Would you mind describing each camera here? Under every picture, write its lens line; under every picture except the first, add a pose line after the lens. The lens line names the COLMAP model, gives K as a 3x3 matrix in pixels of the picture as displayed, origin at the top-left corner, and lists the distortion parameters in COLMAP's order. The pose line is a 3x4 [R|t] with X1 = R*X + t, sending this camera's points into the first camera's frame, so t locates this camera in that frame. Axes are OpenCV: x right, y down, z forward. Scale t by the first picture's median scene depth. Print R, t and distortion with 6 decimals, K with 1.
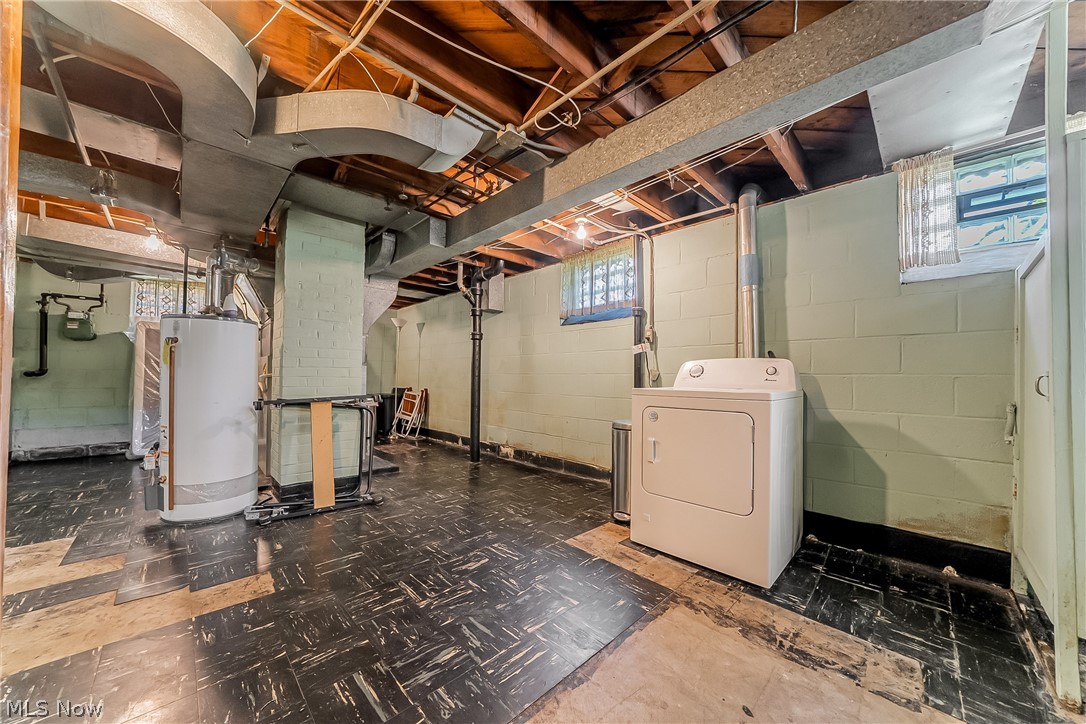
lens RADIAL K [[379.4, 0, 541.1], [0, 379.4, 371.6], [0, 0, 1]] dist [-0.015916, 0.000655]
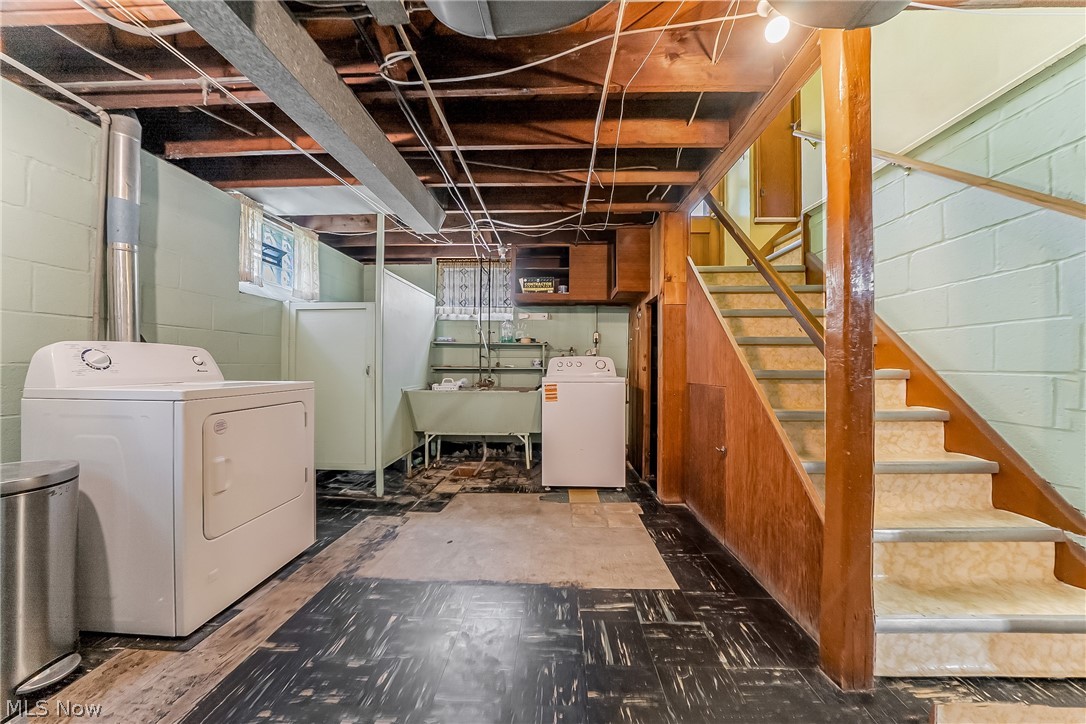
lens RADIAL K [[379.4, 0, 545.2], [0, 379.4, 365.3], [0, 0, 1]] dist [-0.015916, 0.000655]
pose [[-0.692365, -0.012022, 0.721447, -0.789103], [-0.023121, 0.999717, -0.005531, -0.006980], [-0.721177, -0.020510, -0.692447, 1.328424]]
